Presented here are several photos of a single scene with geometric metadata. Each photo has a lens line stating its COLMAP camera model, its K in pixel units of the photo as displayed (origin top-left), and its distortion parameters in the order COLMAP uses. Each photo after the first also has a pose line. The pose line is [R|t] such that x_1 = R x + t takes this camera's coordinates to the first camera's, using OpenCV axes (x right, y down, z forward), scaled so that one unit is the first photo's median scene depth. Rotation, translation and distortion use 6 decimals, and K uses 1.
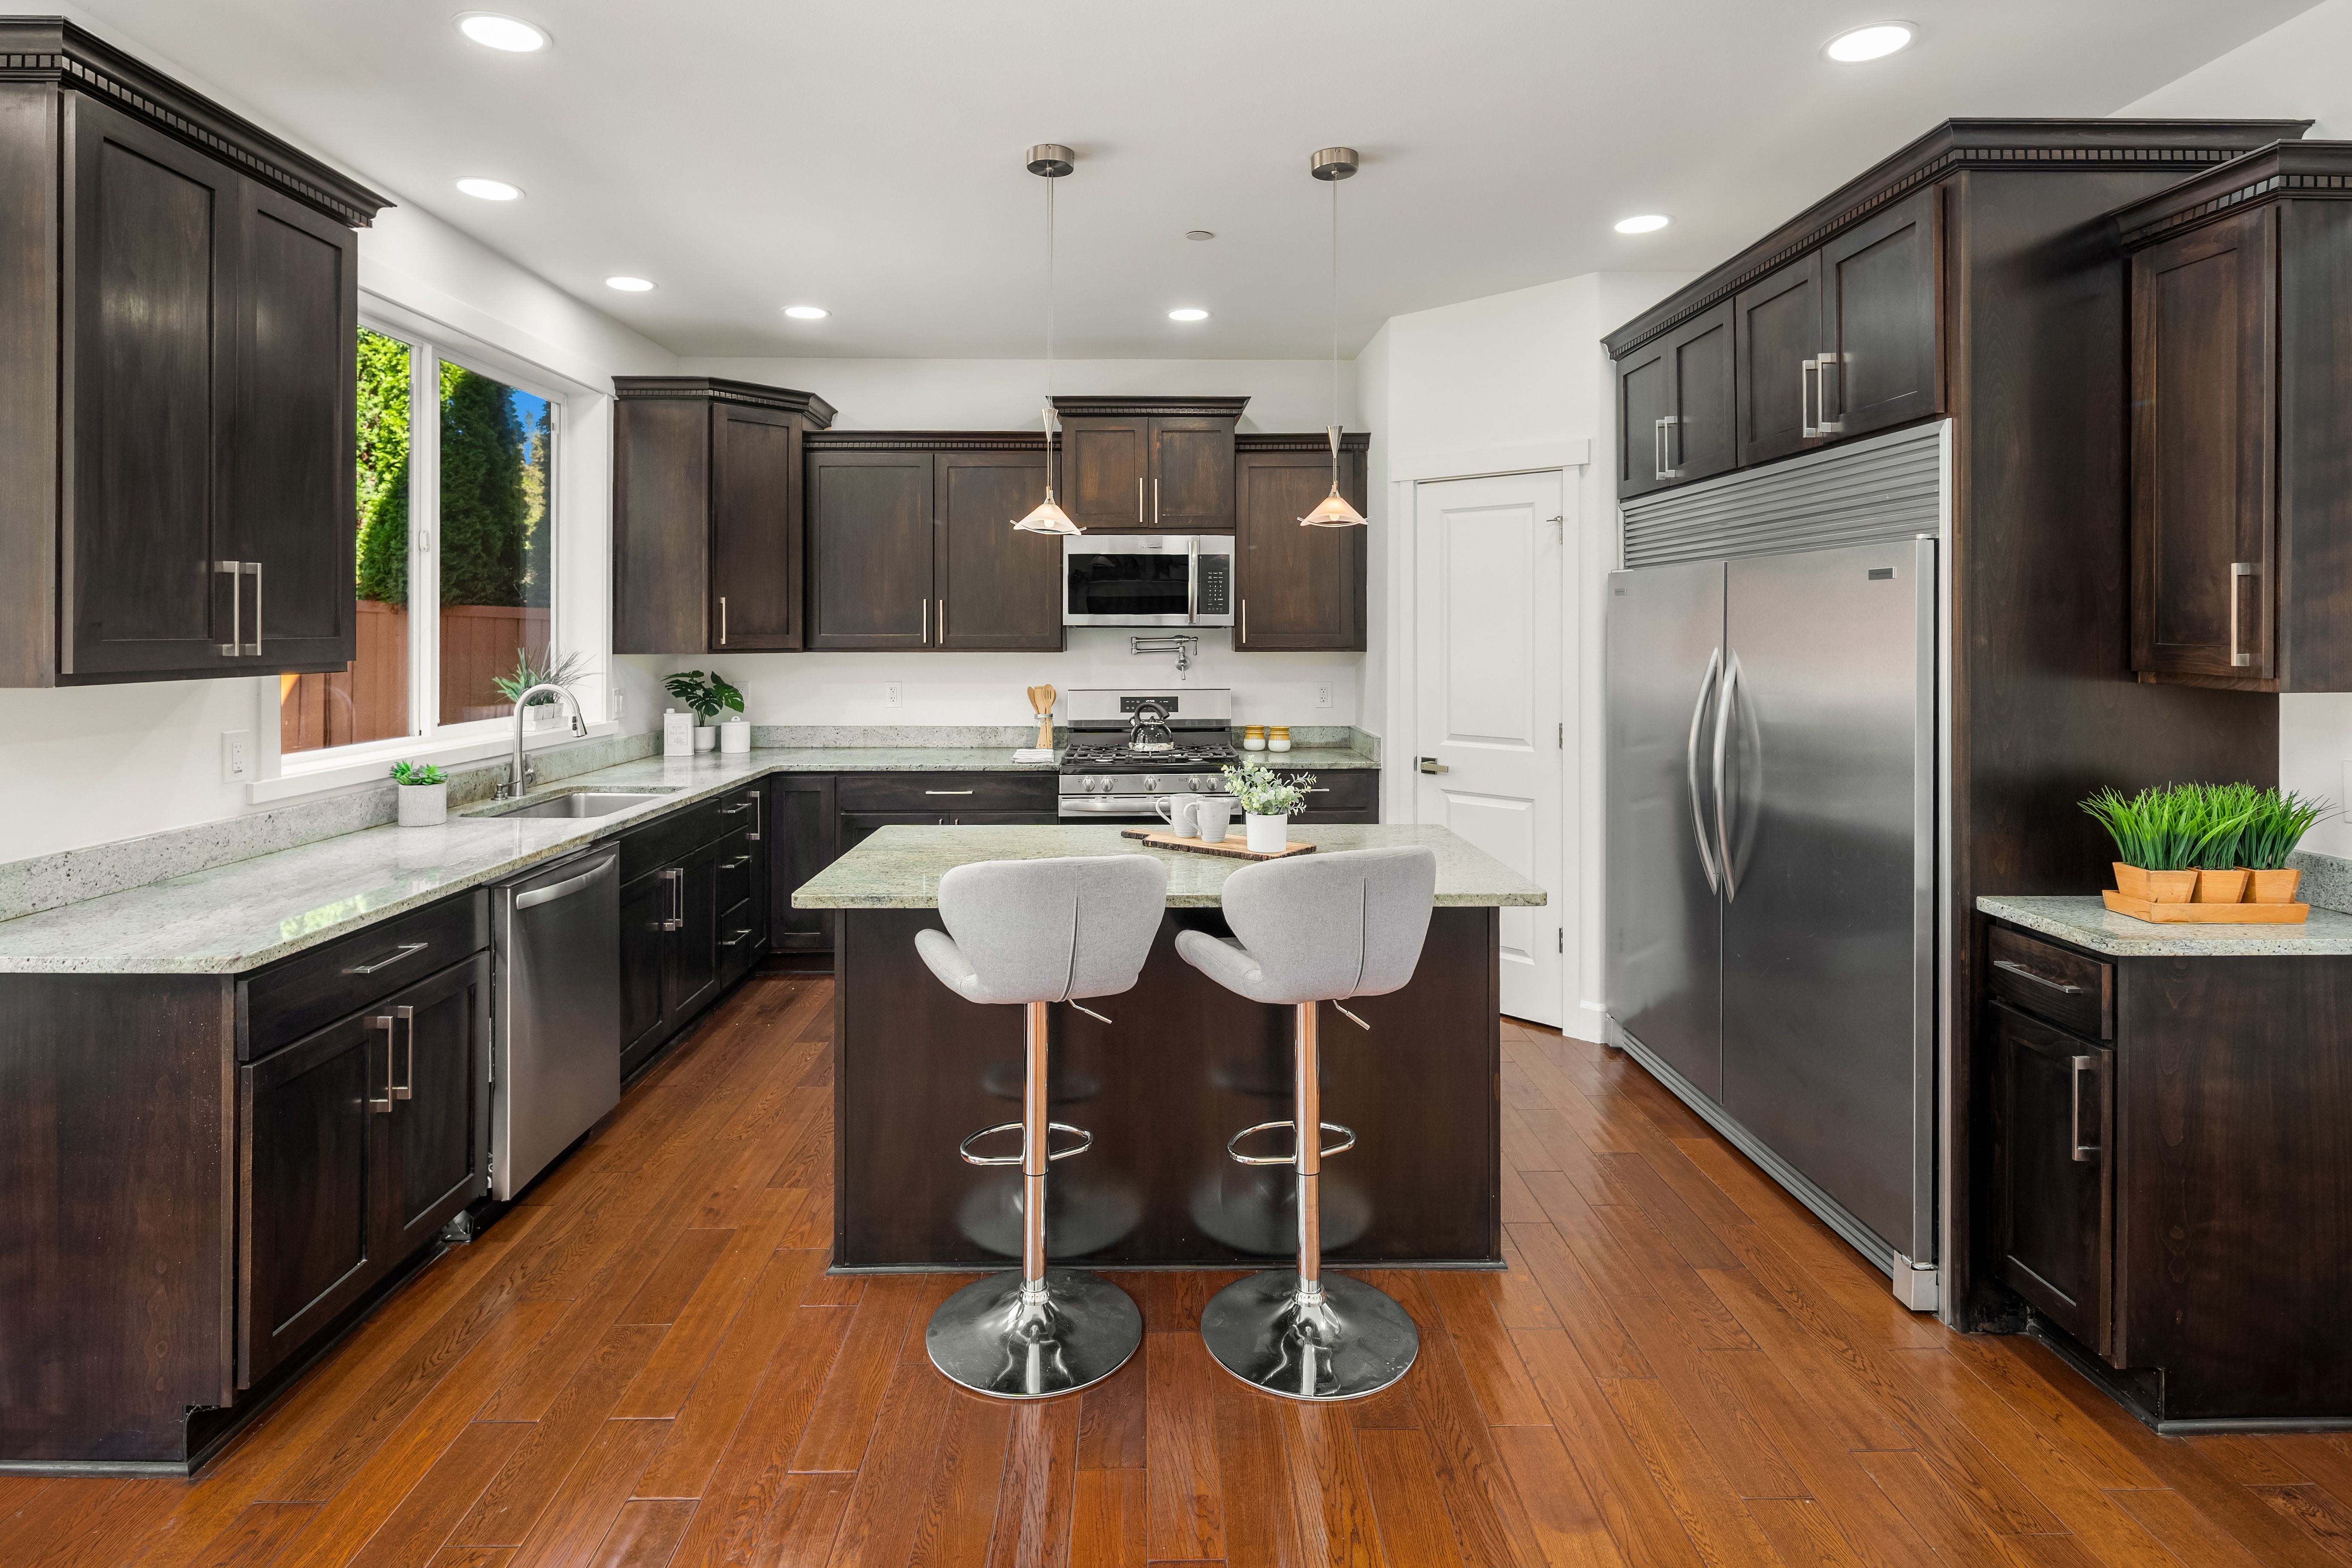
lens RADIAL K [[1168.9, 0, 1160.1], [0, 1168.9, 626.5], [0, 0, 1]] dist [-0.000619, -0.000608]
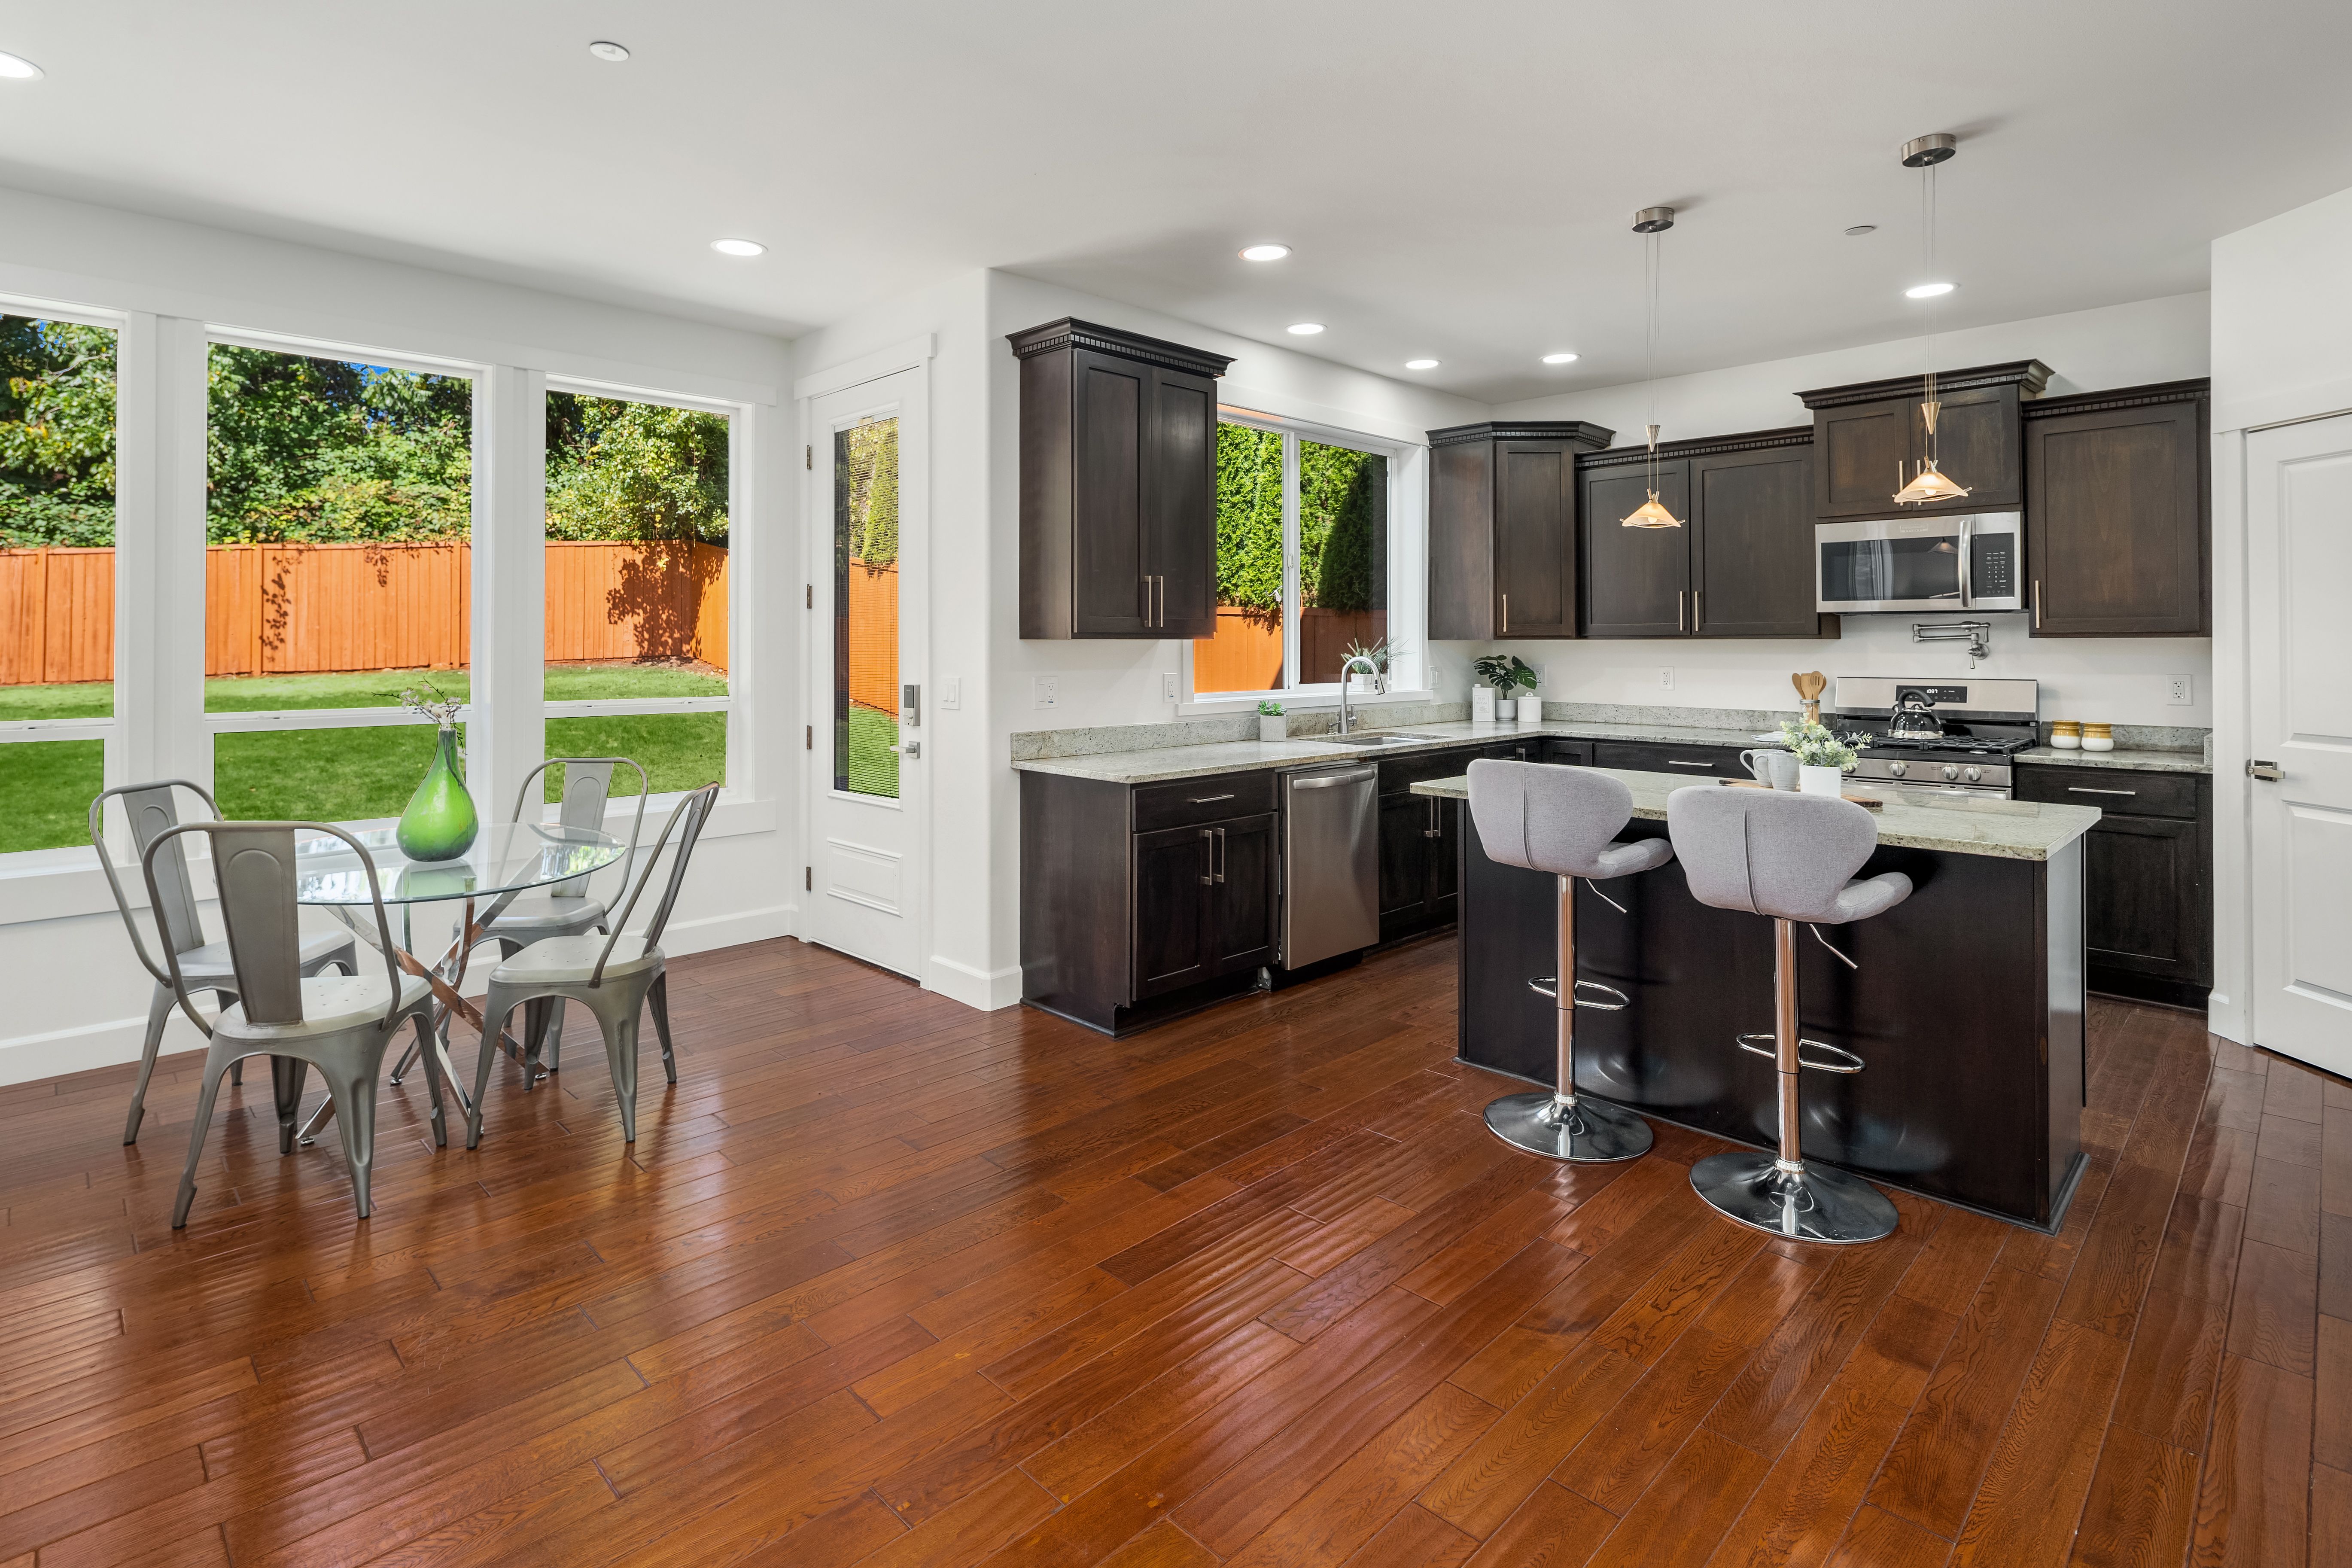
lens RADIAL K [[1149.0, 0, 1162.3], [0, 1149.0, 629.0], [0, 0, 1]] dist [-0.006219, -0.000818]
pose [[0.691936, -0.008927, -0.721903, 0.262824], [0.003142, 0.999951, -0.009354, 0.022553], [0.721952, 0.004204, 0.691931, -0.120417]]
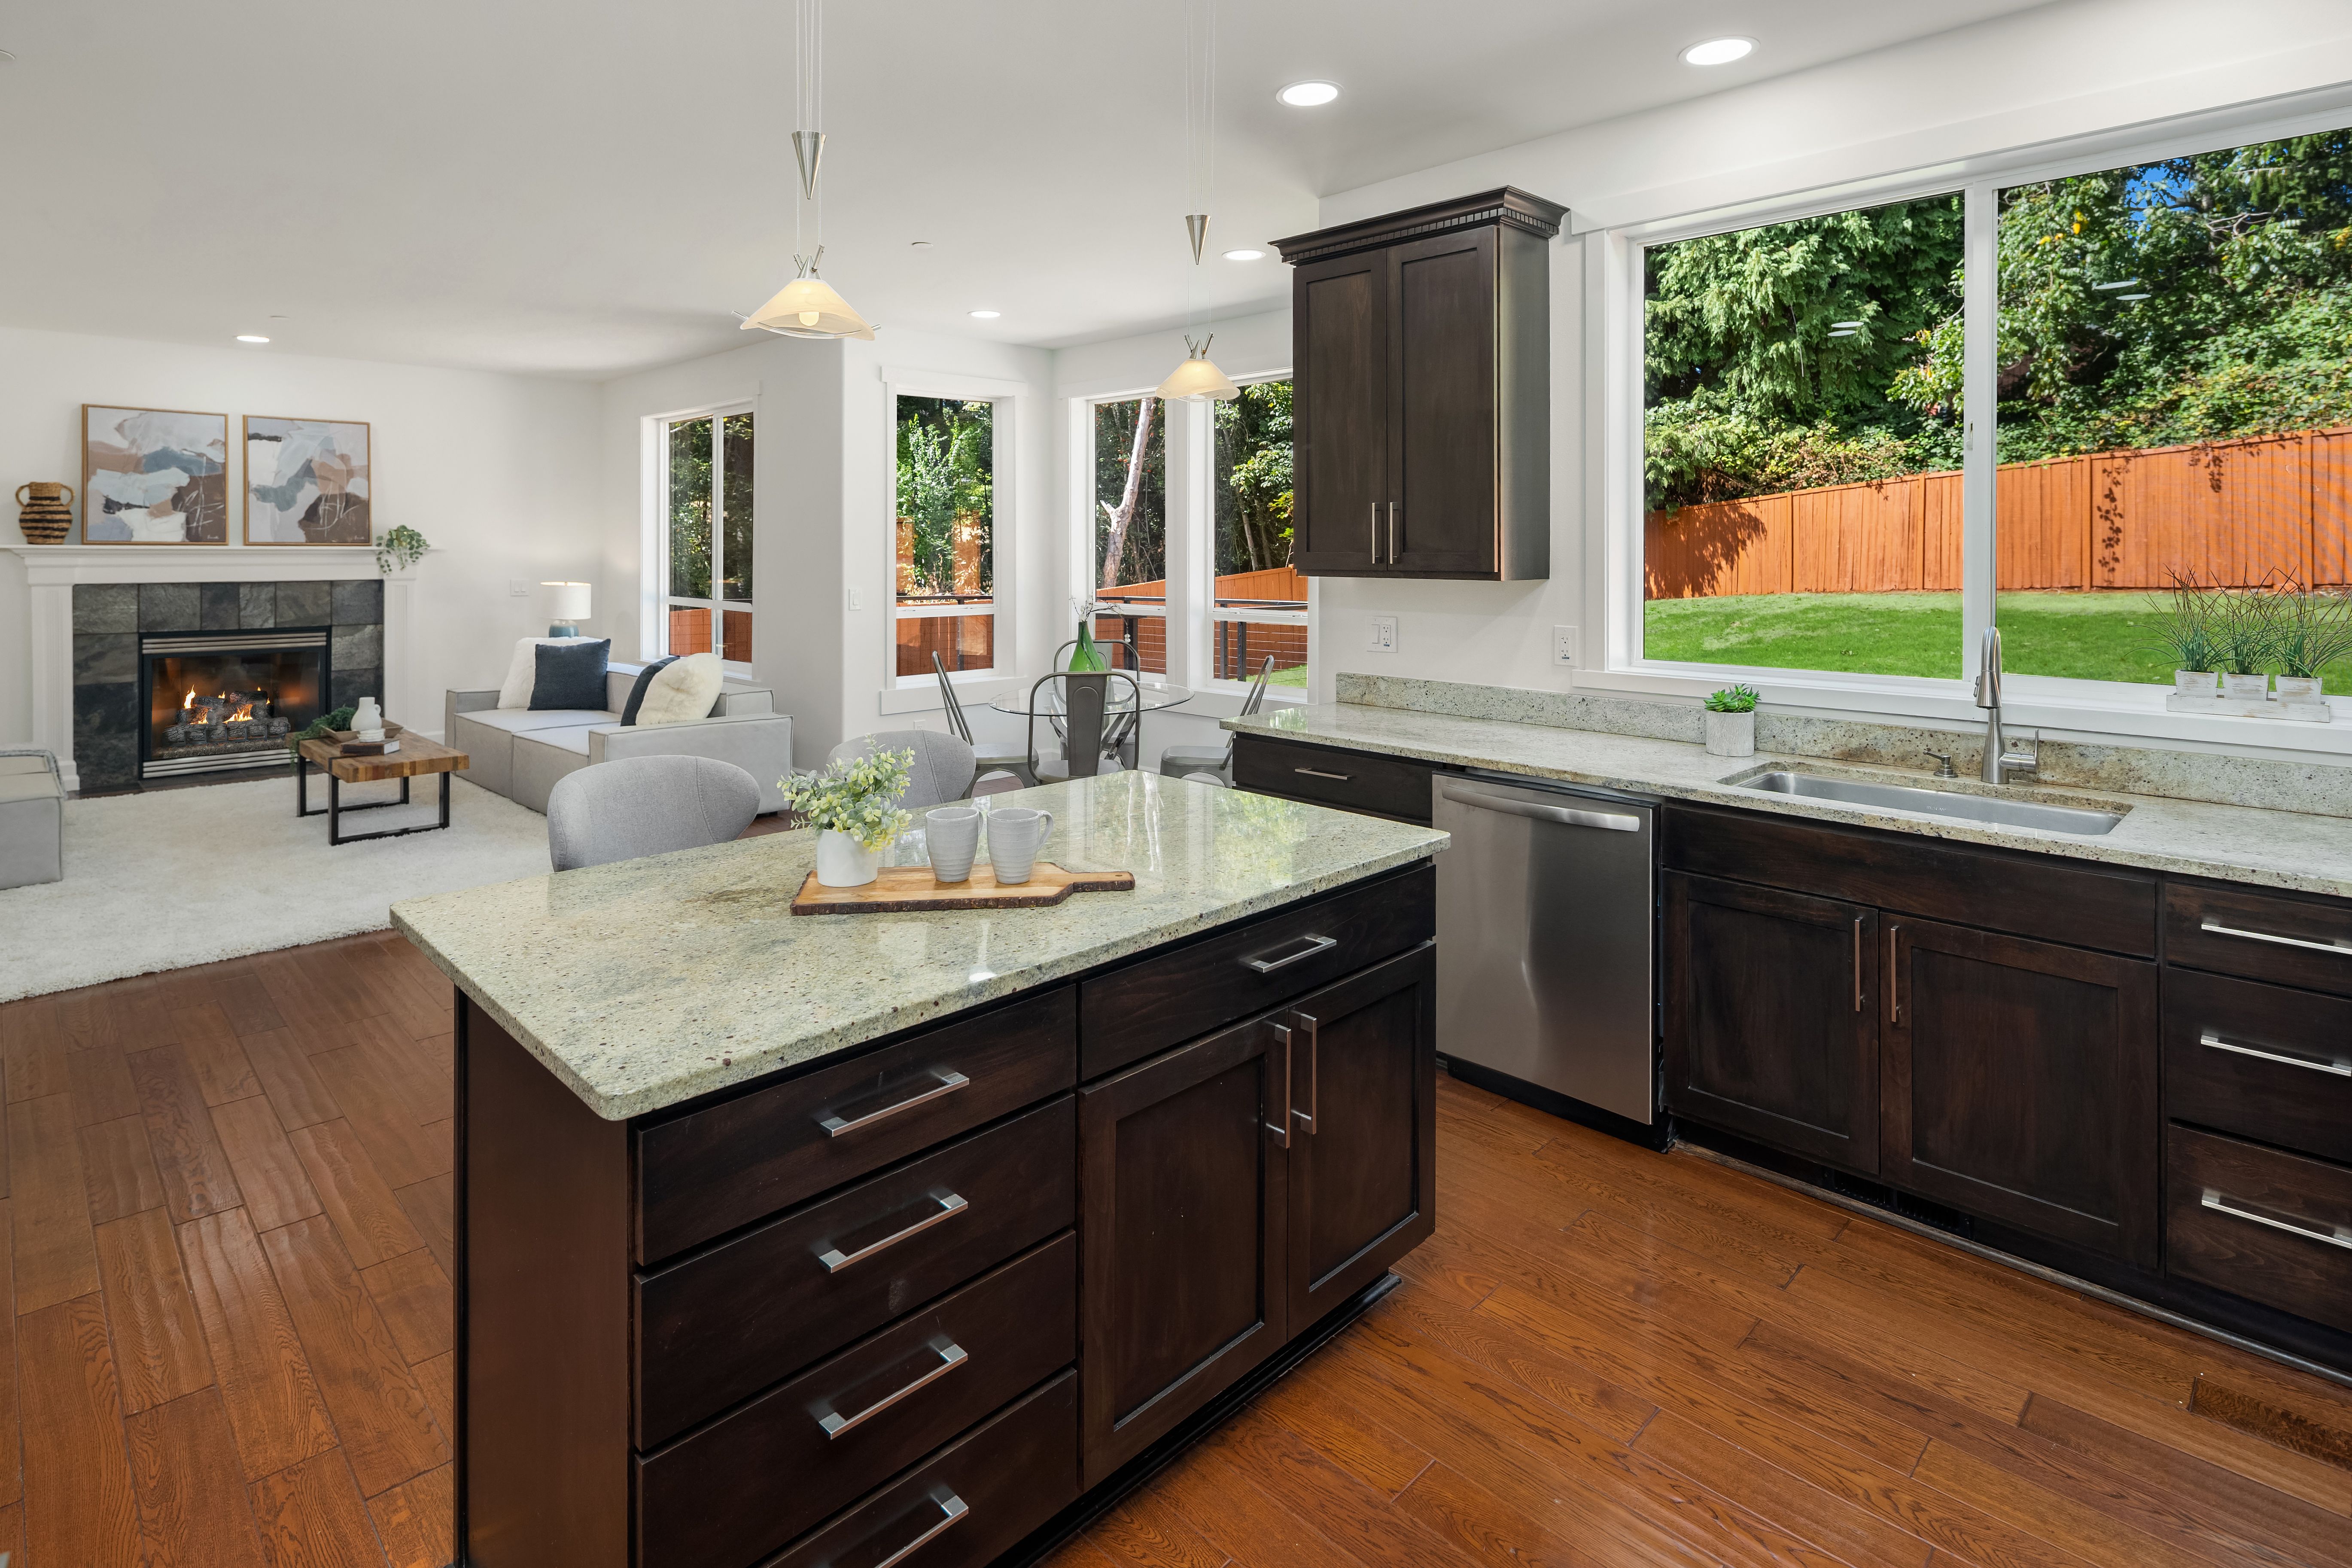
lens RADIAL K [[1200.0, 0, 1166.7], [0, 1200.0, 540.3], [0, 0, 1]] dist [0.000246, -0.000627]
pose [[-0.719810, -0.005441, -0.694150, 0.250714], [0.000606, 0.999964, -0.008466, 0.003934], [0.694171, -0.006514, -0.719781, 0.953130]]
